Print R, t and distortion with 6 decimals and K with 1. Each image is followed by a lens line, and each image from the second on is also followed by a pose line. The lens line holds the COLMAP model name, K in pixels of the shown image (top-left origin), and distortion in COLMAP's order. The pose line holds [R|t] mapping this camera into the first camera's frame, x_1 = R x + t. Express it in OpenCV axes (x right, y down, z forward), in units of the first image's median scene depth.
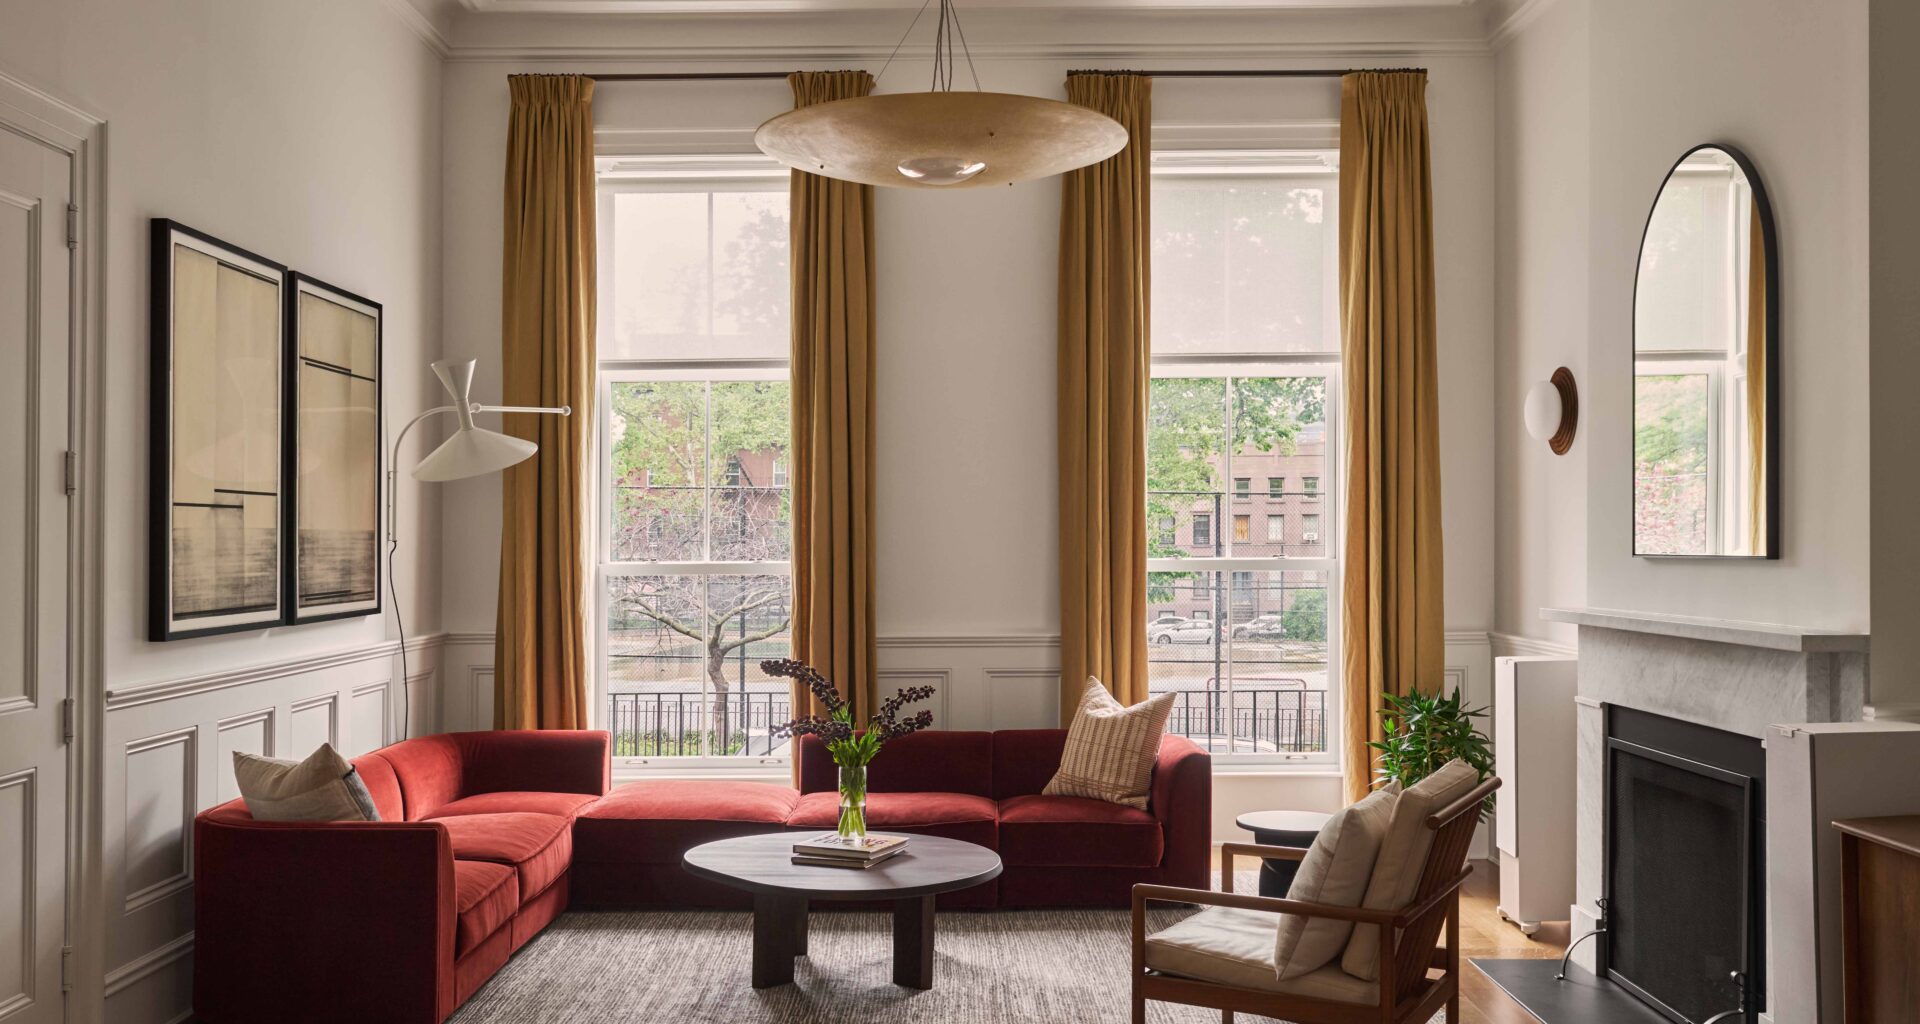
lens RADIAL K [[1625.0, 0, 960.0], [0, 1625.0, 512.0], [0, 0, 1]] dist [0.001520, 0.001328]
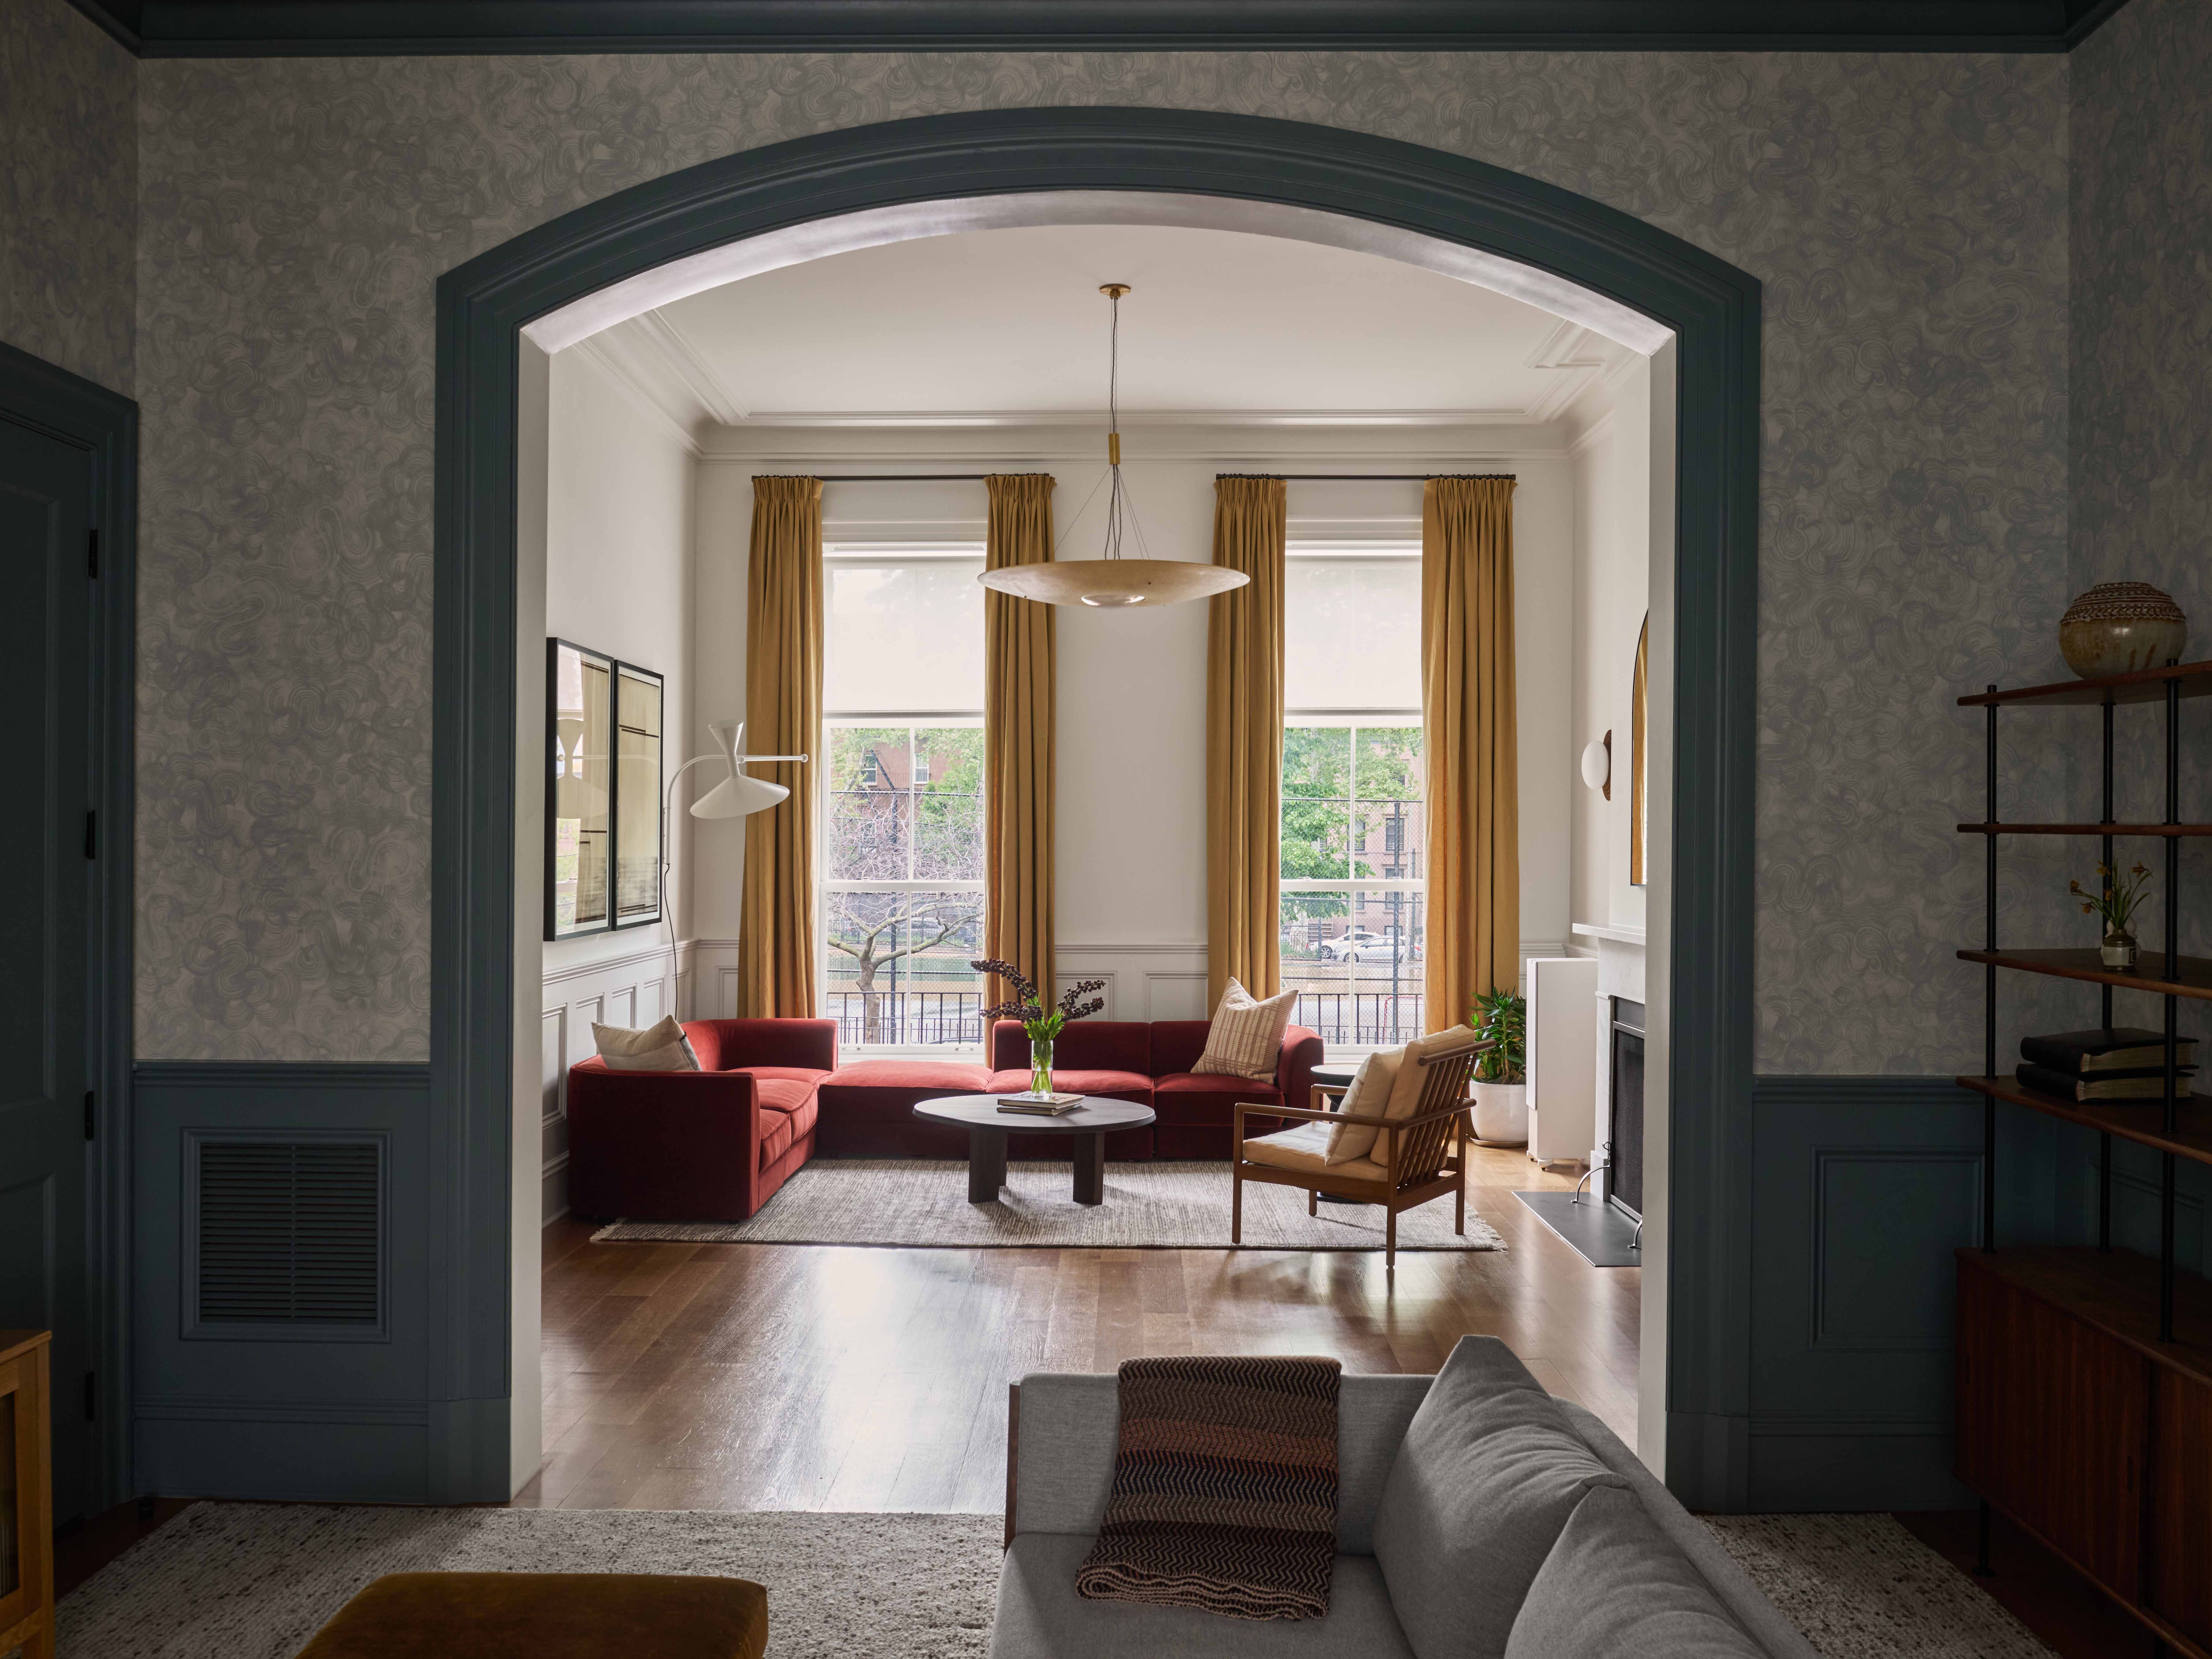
lens RADIAL K [[1814.7, 0, 1106.0], [0, 1814.7, 829.5], [0, 0, 1]] dist [-0.001452, -0.000380]
pose [[0.999935, 0.005664, -0.009898, -0.000745], [-0.005578, 0.999947, 0.008709, -0.023442], [0.009947, -0.008653, 0.999913, -0.400804]]
